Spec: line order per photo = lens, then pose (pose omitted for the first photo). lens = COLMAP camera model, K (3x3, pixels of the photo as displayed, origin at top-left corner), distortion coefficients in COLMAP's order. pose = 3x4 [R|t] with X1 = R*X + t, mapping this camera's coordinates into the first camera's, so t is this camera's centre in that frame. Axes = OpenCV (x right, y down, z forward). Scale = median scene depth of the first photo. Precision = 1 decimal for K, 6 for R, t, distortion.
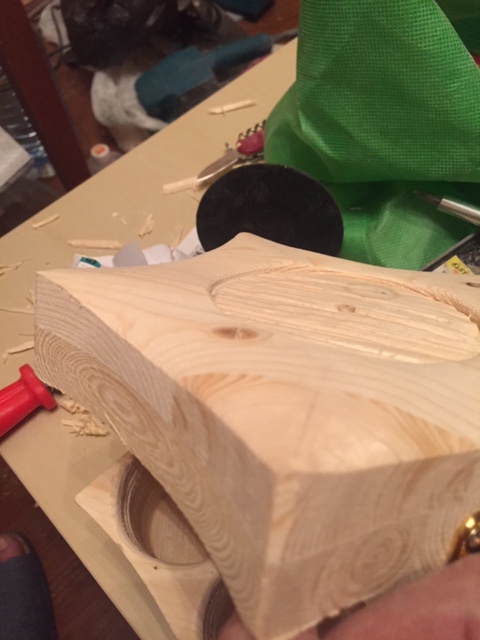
lens RADIAL K [[547.7, 0, 240.0], [0, 547.7, 320.0], [0, 0, 1]] dist [-0.007907, -0.018549]
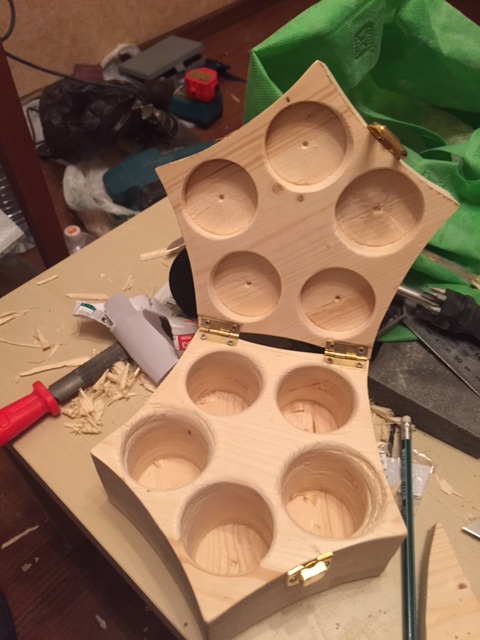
lens RADIAL K [[547.7, 0, 240.0], [0, 547.7, 320.0], [0, 0, 1]] dist [-0.007907, -0.018549]
pose [[0.995271, 0.007715, 0.096829, -0.016436], [0.007038, 0.988493, -0.151104, 0.067246], [-0.096881, 0.151071, 0.983764, -0.180004]]
